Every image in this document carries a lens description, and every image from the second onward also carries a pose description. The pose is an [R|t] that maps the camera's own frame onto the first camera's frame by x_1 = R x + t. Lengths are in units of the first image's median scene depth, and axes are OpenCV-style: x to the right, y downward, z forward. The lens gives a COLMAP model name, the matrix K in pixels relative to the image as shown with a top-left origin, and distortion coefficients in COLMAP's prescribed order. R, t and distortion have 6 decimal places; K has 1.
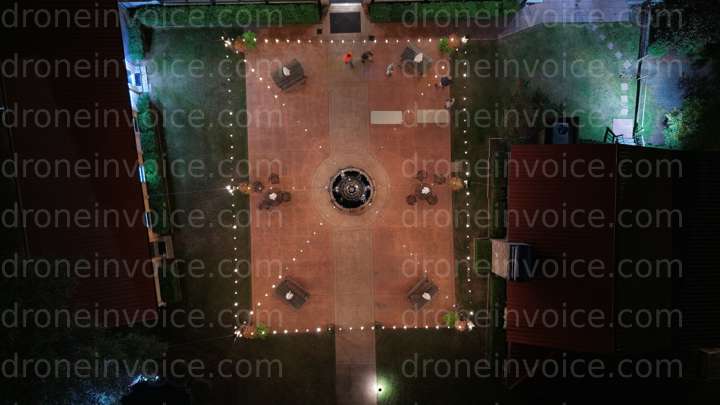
lens RADIAL K [[511.3, 0, 360.0], [0, 511.3, 202.5], [0, 0, 1]] dist [0.057882, -0.079776]
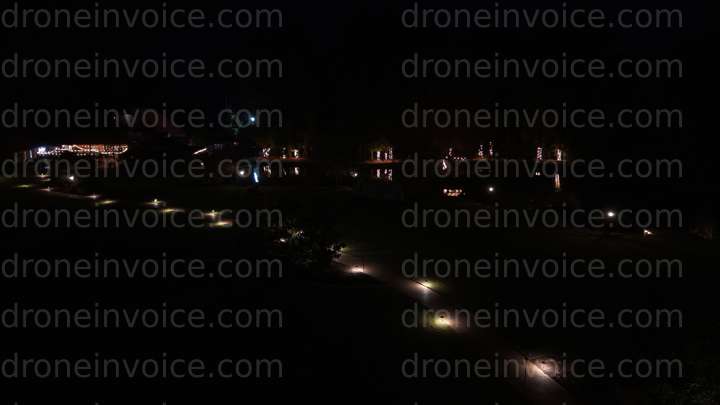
lens RADIAL K [[511.3, 0, 360.0], [0, 511.3, 202.5], [0, 0, 1]] dist [0.057882, -0.079776]
pose [[1.000000, -0.000454, -0.000002, -0.000024], [0.000454, 0.999996, -0.002890, 0.389887], [0.000004, 0.002890, 0.999996, 0.000743]]
